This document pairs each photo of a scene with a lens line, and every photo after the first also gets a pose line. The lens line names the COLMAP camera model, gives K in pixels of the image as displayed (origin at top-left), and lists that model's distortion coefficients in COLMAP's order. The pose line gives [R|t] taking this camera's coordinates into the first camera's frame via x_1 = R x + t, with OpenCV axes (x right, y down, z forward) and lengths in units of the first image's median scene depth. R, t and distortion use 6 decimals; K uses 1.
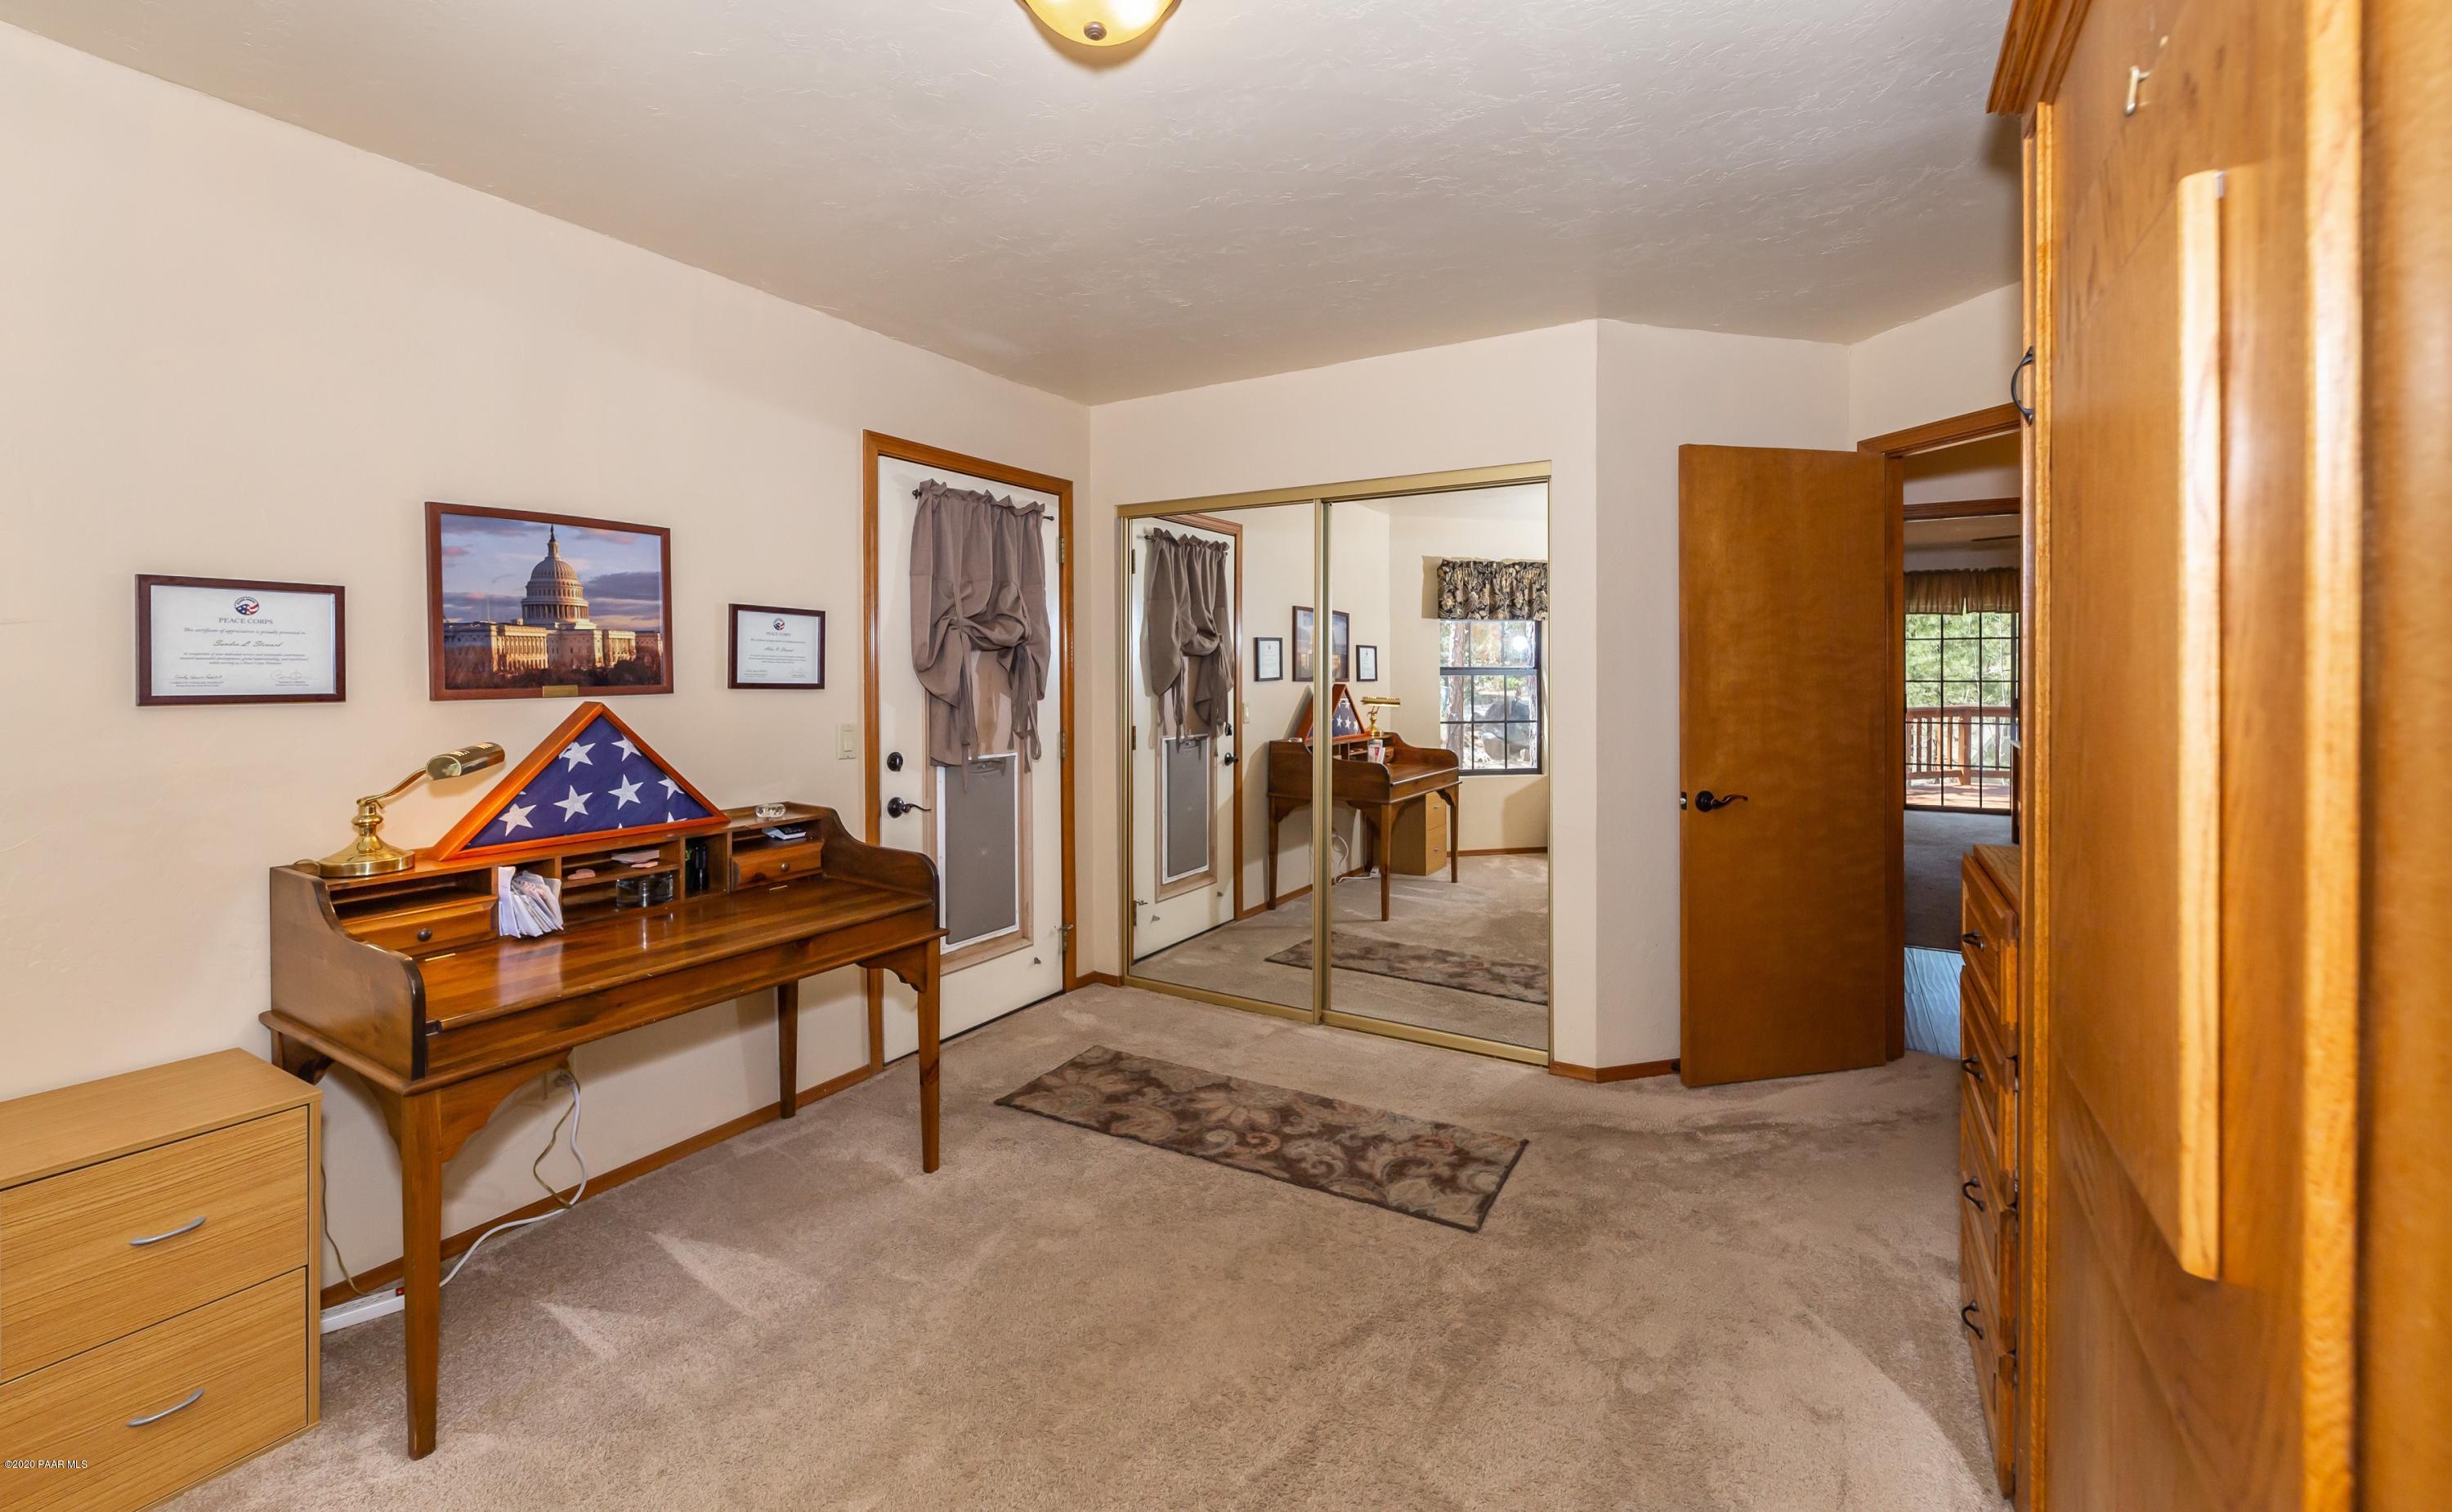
lens RADIAL K [[1023.8, 0, 1227.3], [0, 1023.8, 683.5], [0, 0, 1]] dist [-0.000756, 0.000031]
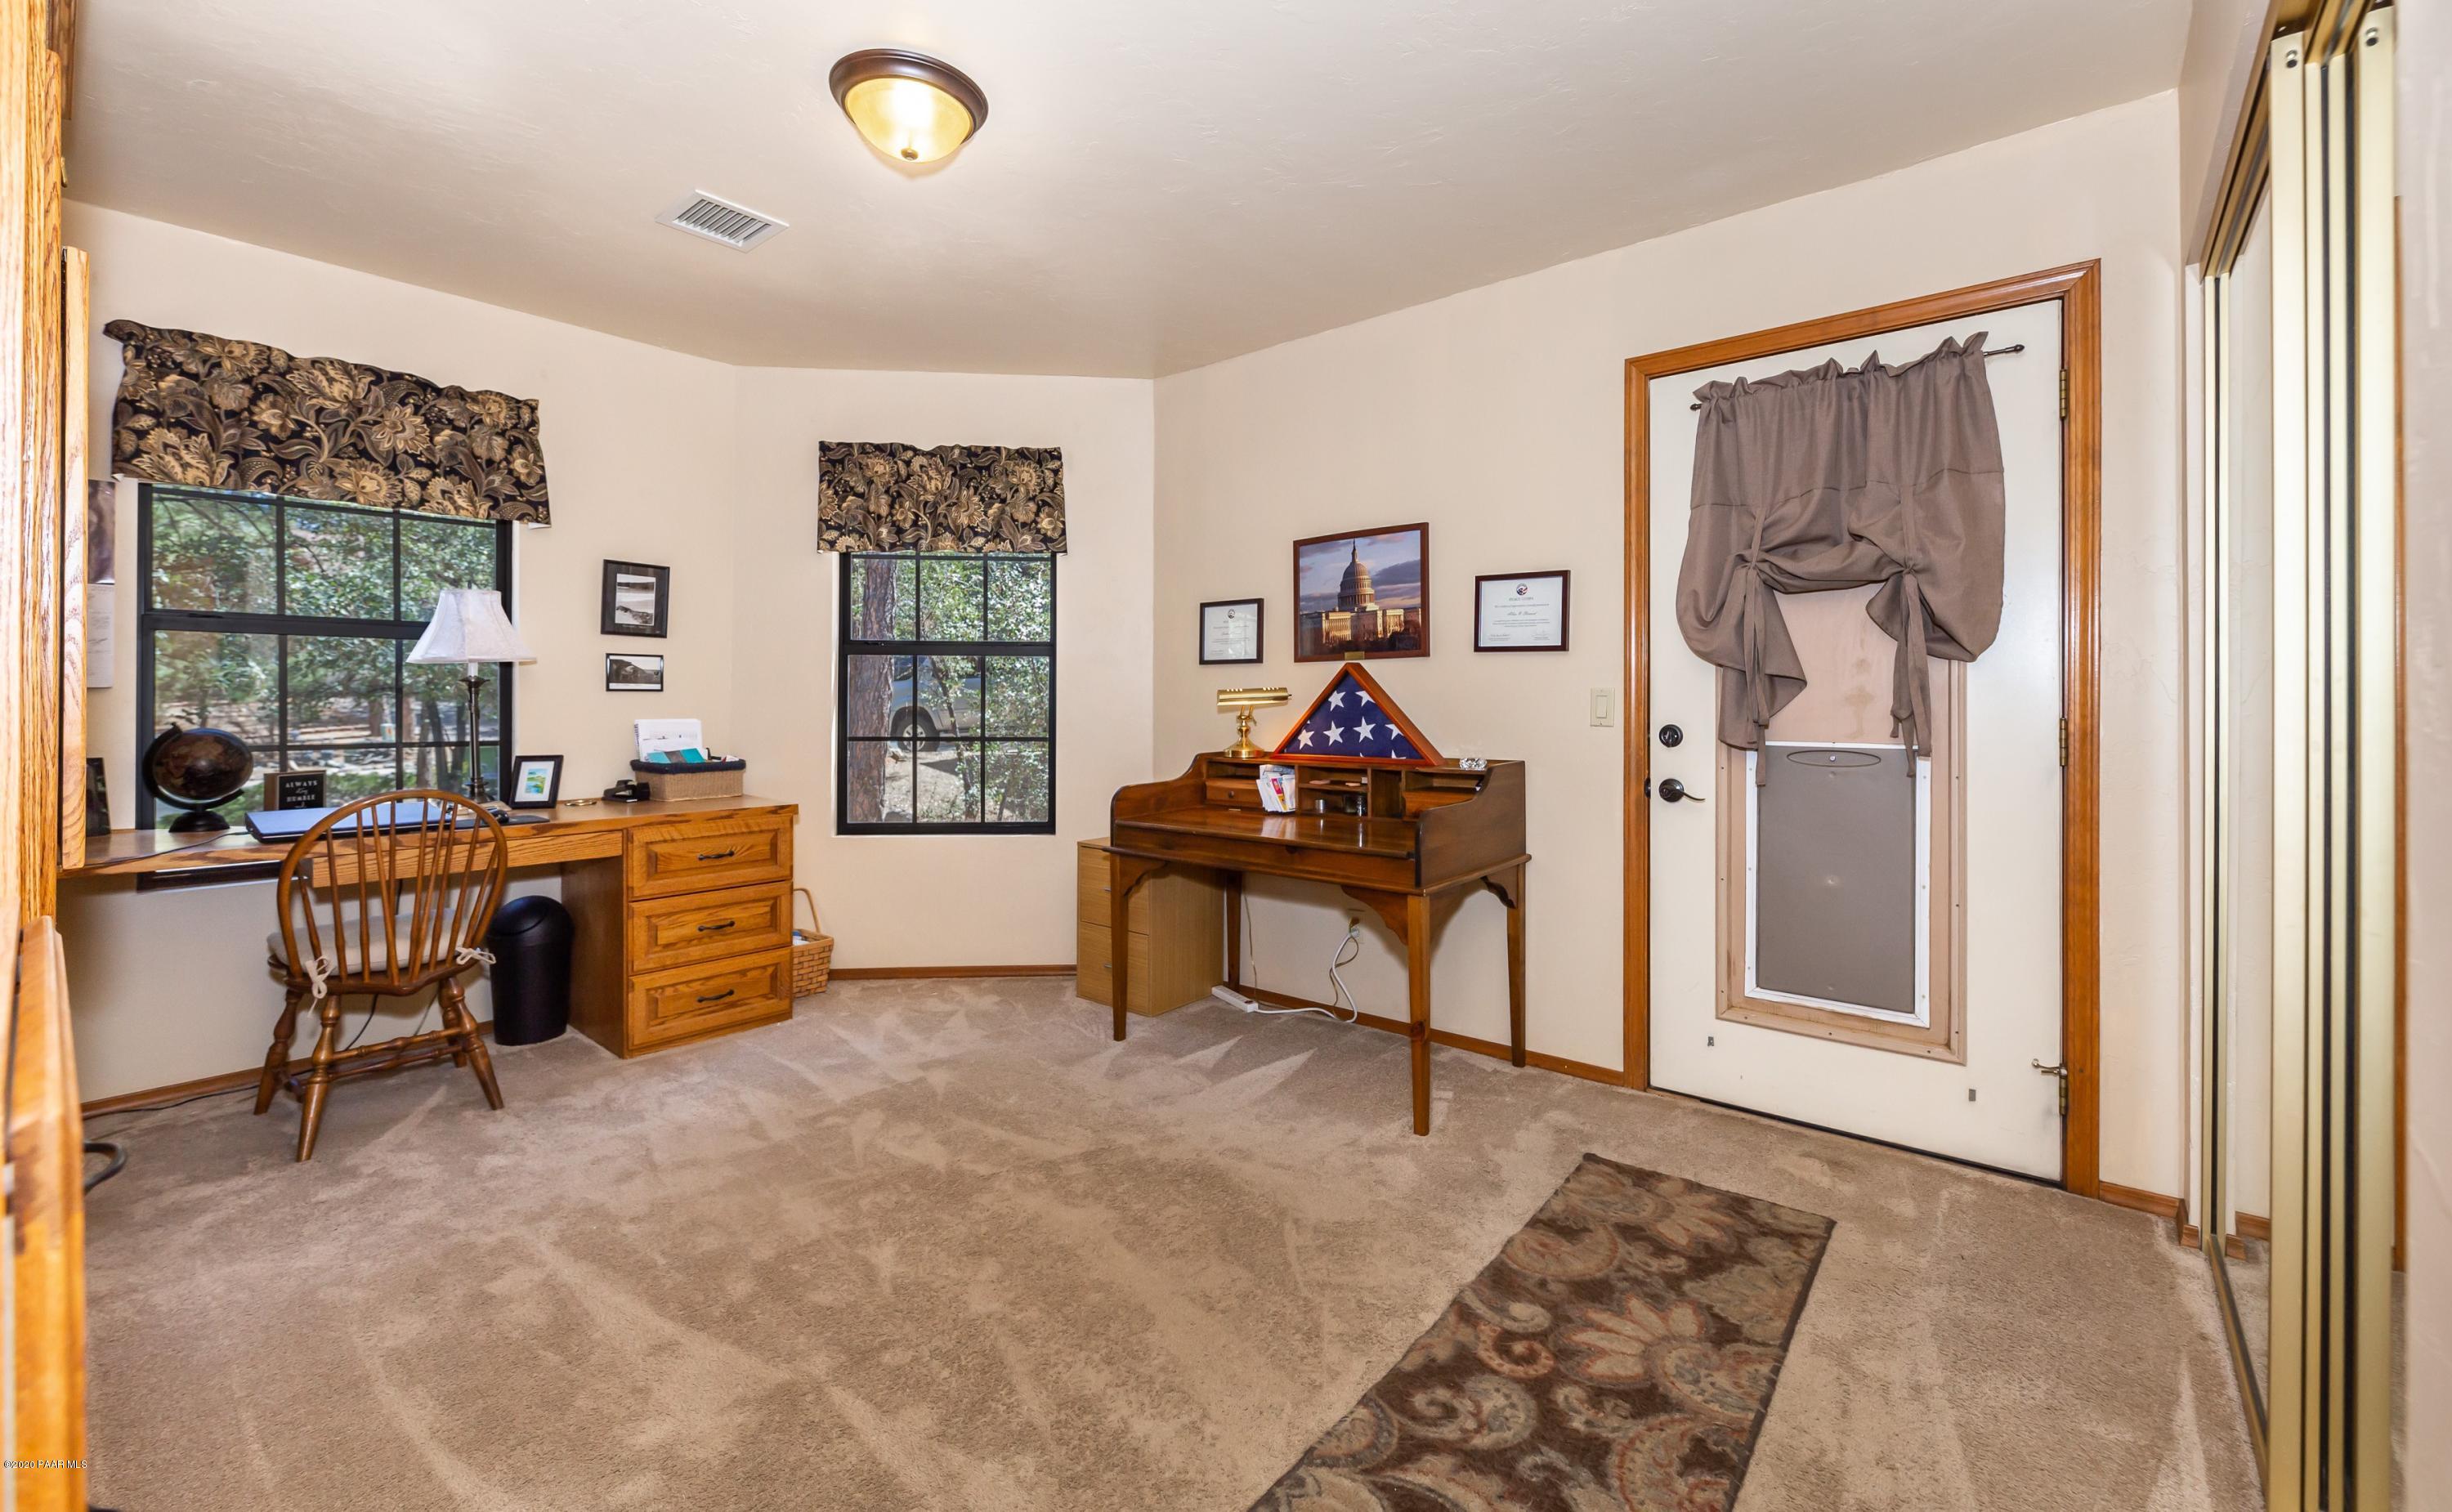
lens RADIAL K [[1005.8, 0, 1236.7], [0, 1005.8, 702.7], [0, 0, 1]] dist [-0.000698, 0.000156]
pose [[-0.161710, 0.009708, -0.986791, 0.681154], [-0.007910, 0.999907, 0.011134, 0.053049], [0.986807, 0.009606, -0.161618, 0.969385]]
